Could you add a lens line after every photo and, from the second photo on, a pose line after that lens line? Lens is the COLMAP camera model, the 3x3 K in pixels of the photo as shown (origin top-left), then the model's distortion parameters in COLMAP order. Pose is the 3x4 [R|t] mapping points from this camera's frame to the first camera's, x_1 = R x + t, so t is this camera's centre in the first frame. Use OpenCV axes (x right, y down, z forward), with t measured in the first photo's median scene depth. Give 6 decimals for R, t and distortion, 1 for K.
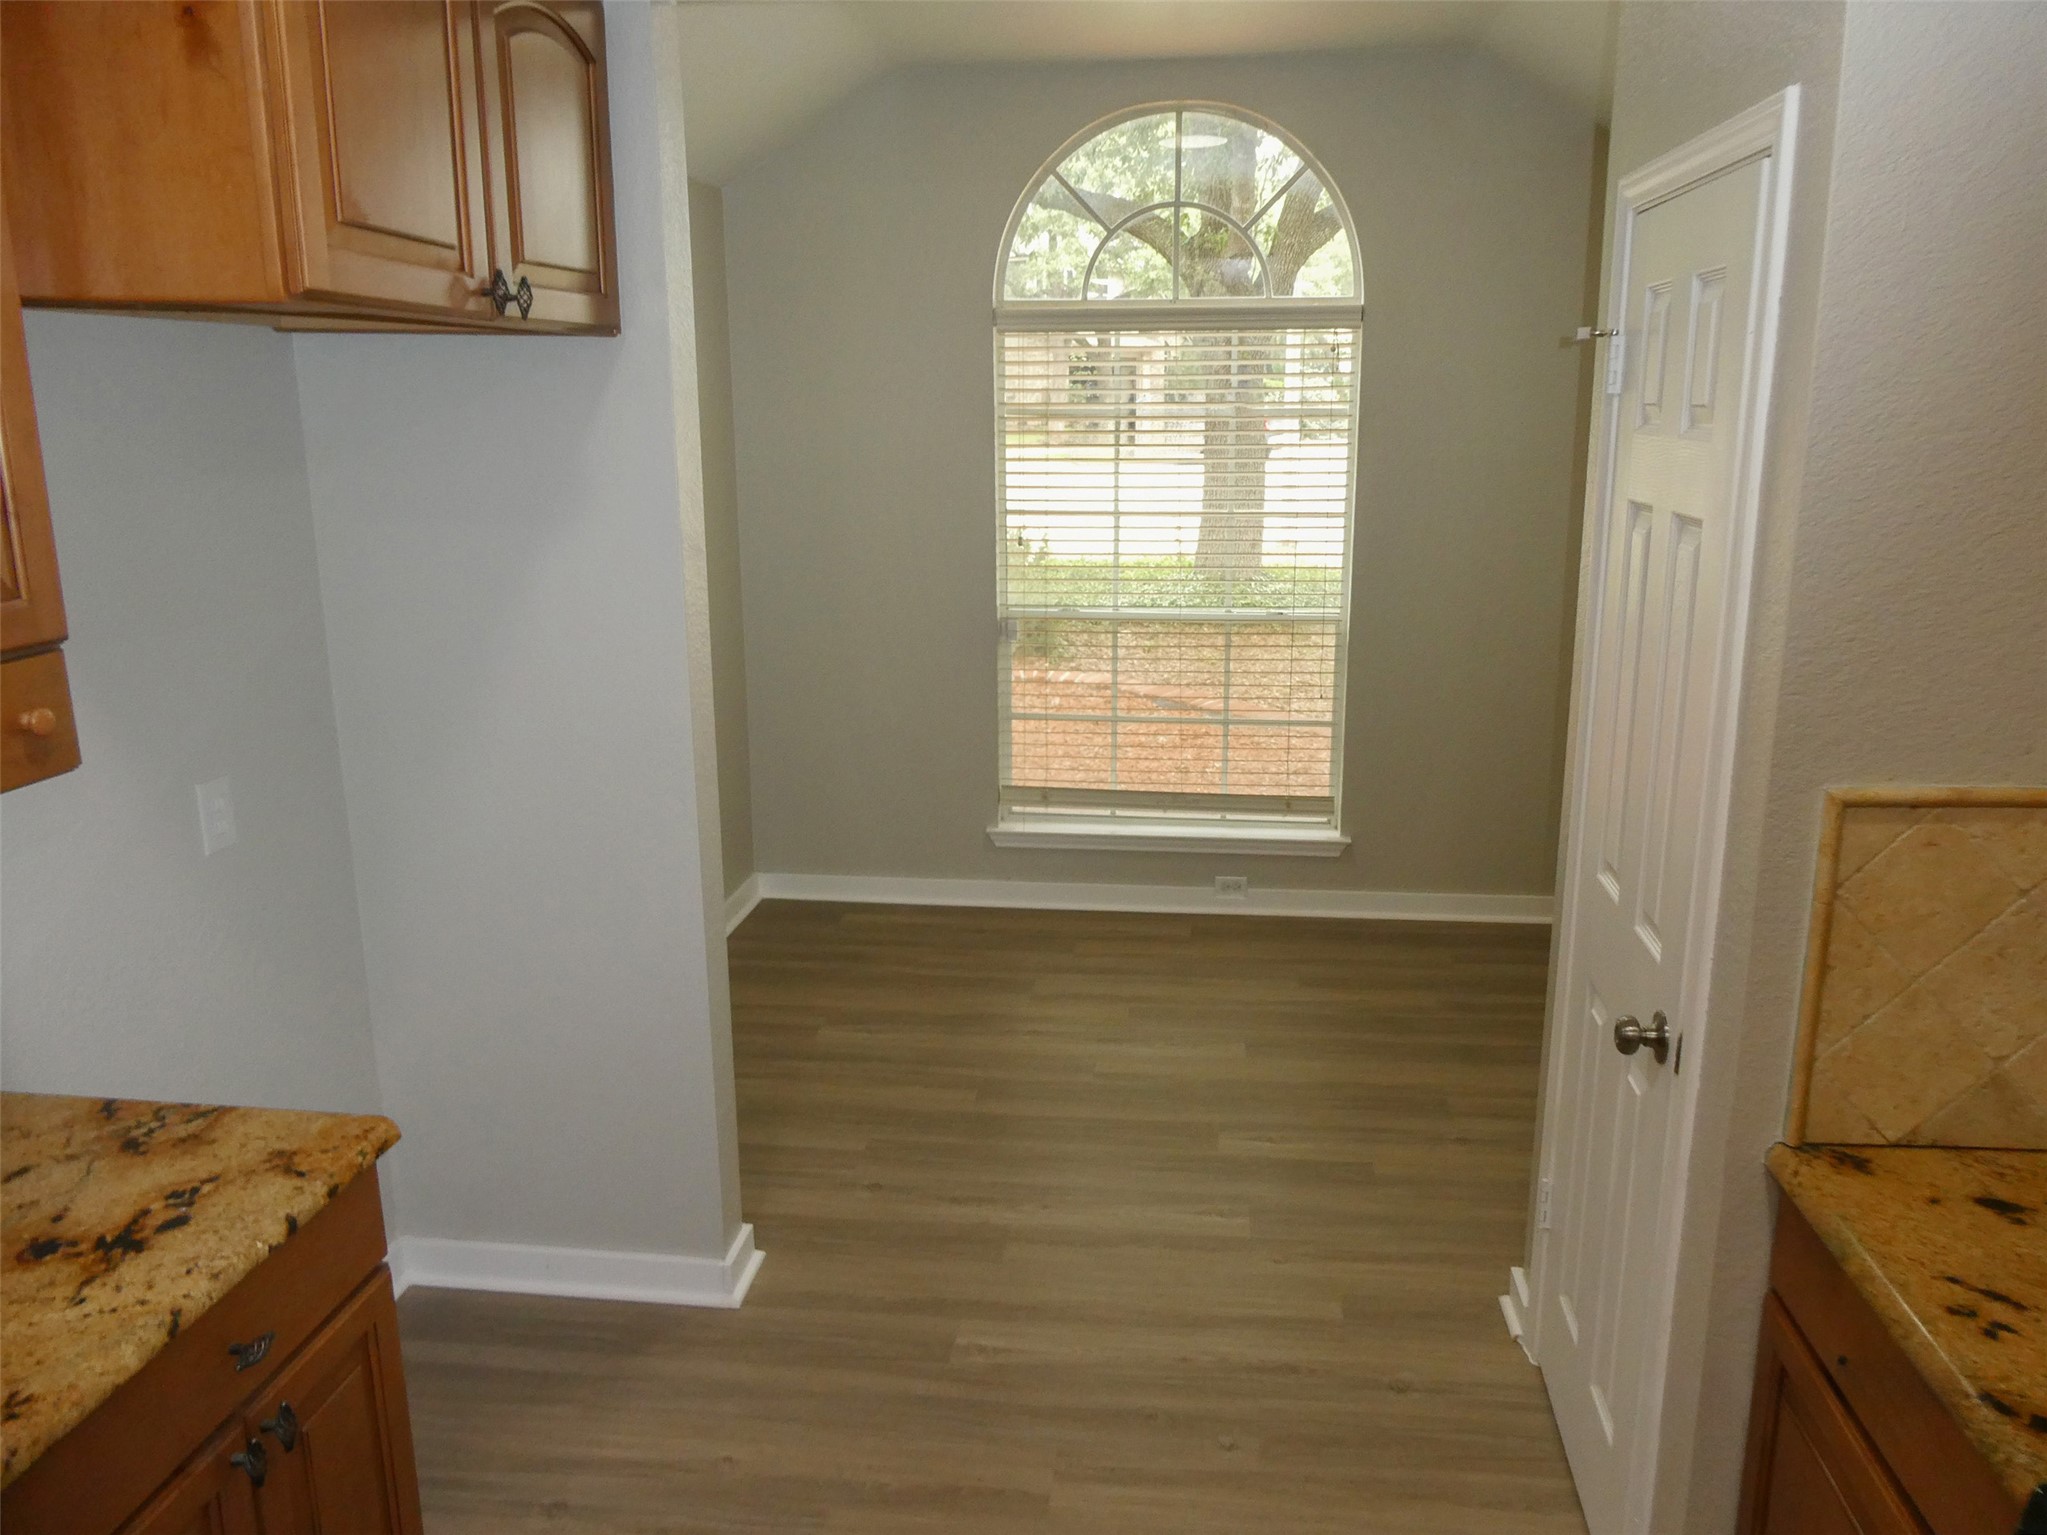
lens RADIAL K [[1497.2, 0, 1024.2], [0, 1497.2, 774.5], [0, 0, 1]] dist [-0.010490, 0.016269]
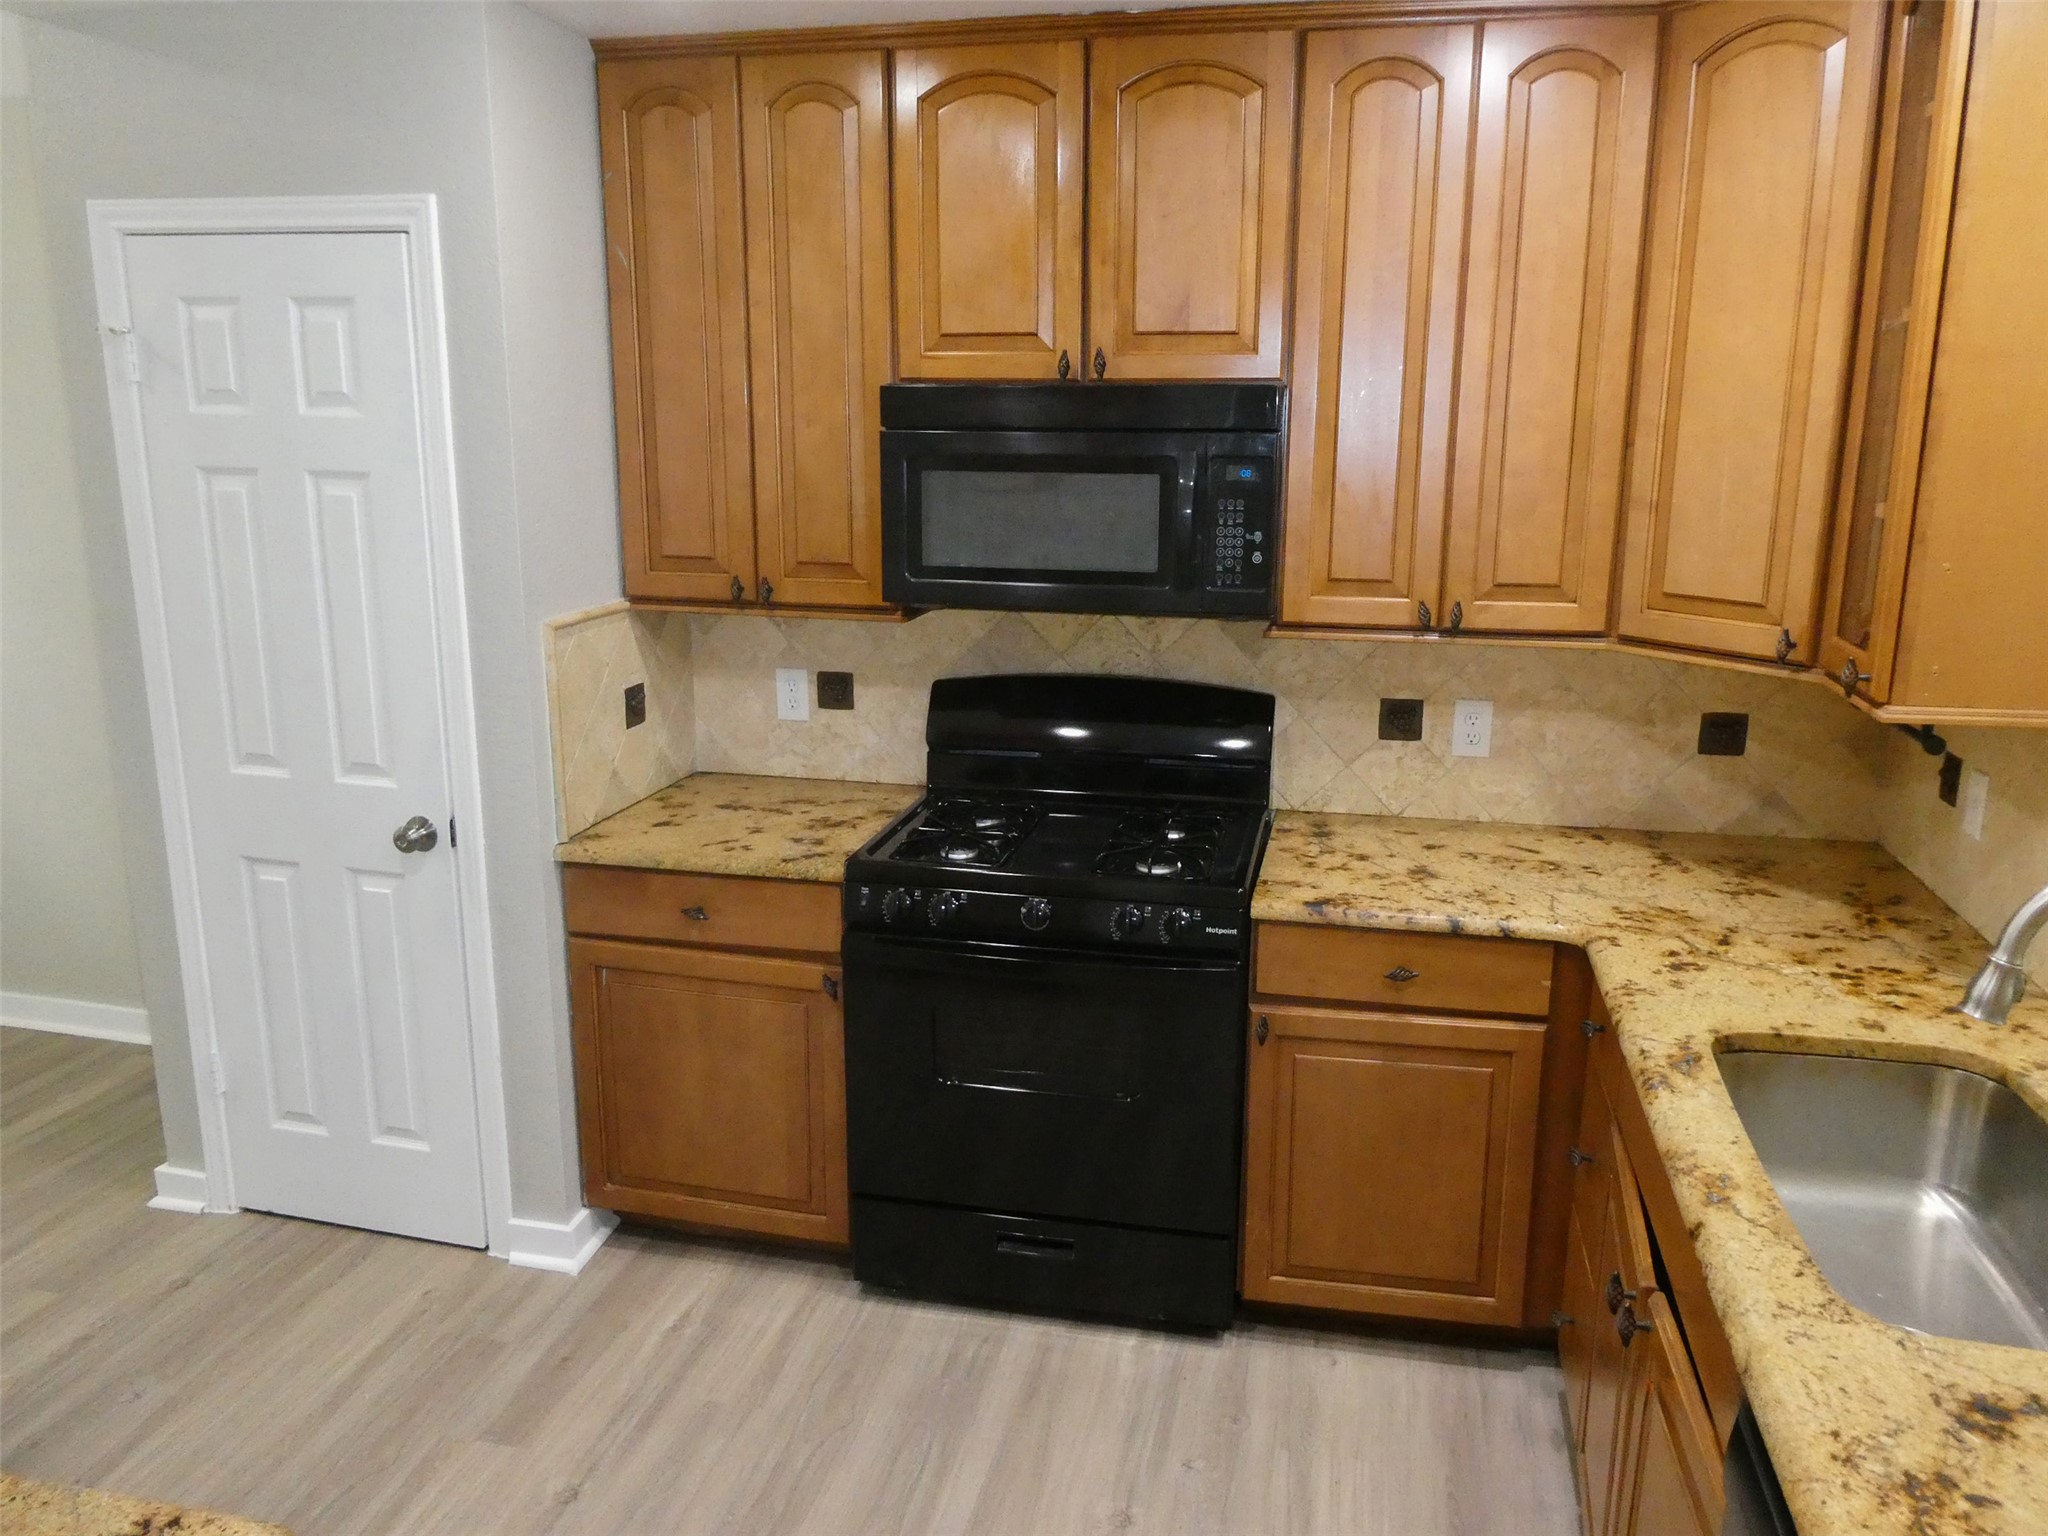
lens RADIAL K [[1497.9, 0, 1024.7], [0, 1497.9, 762.4], [0, 0, 1]] dist [-0.010490, 0.016269]
pose [[0.107658, -0.204255, 0.972980, -1.051361], [0.230071, 0.957220, 0.175490, -0.009919], [-0.967201, 0.204961, 0.150046, 0.248153]]
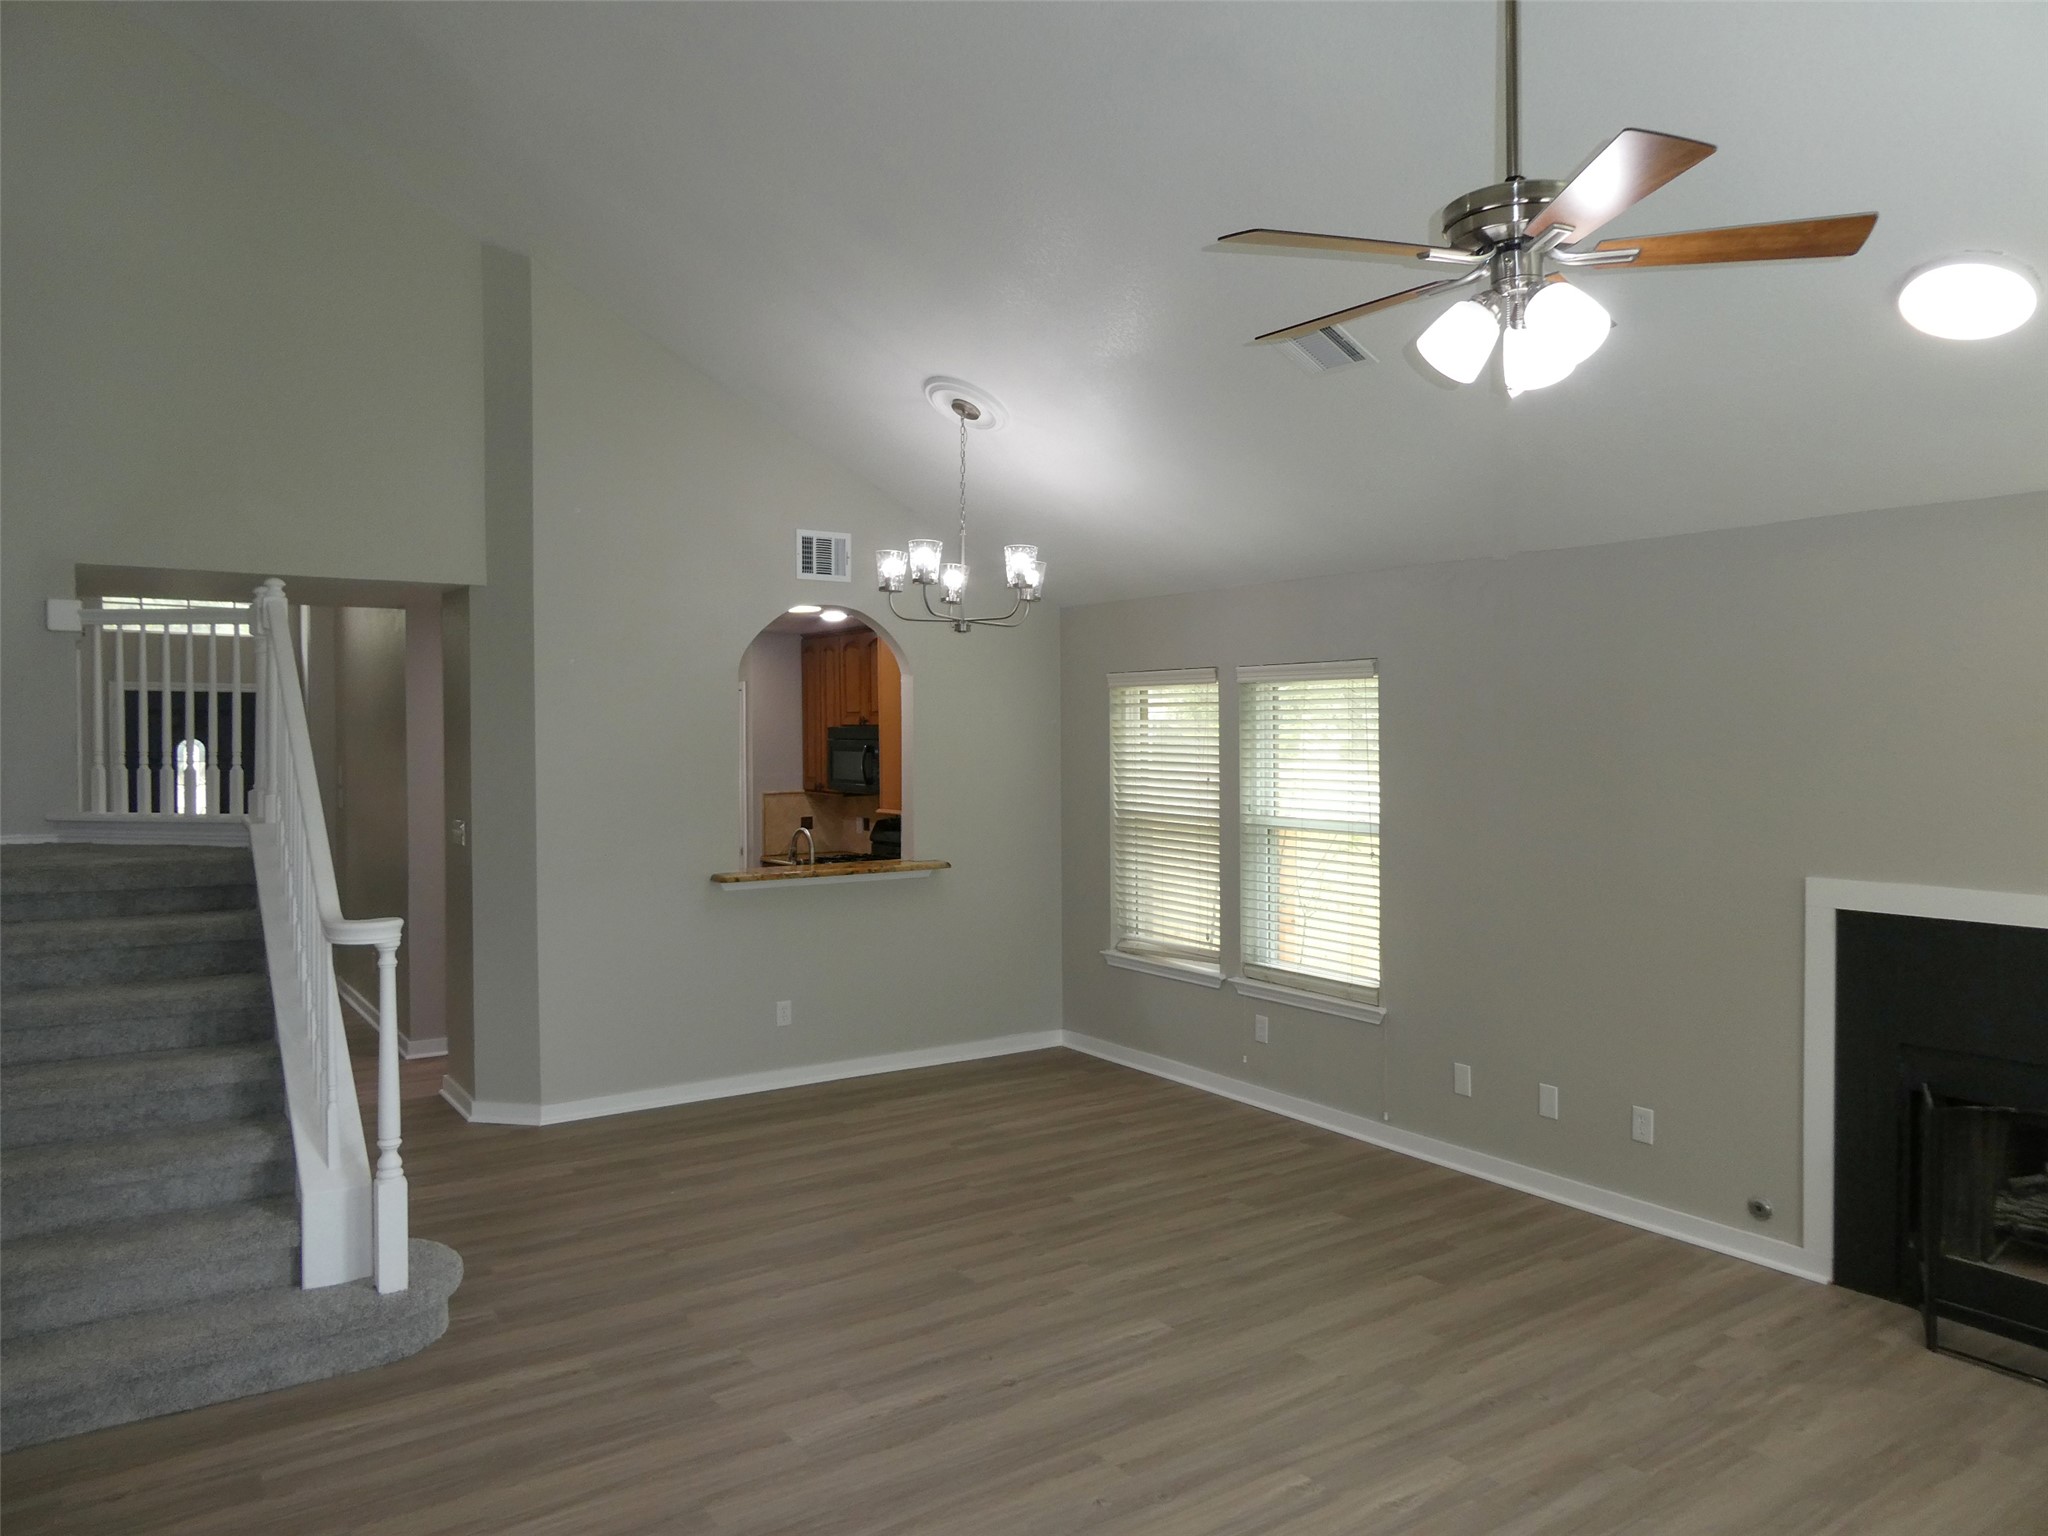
lens RADIAL K [[1497.9, 0, 1064.4], [0, 1497.9, 785.9], [0, 0, 1]] dist [-0.010490, 0.016269]
pose [[0.752905, -0.011916, 0.658021, -2.444398], [0.148653, 0.977076, -0.152395, 1.044847], [-0.641121, 0.212556, 0.737417, -4.084007]]
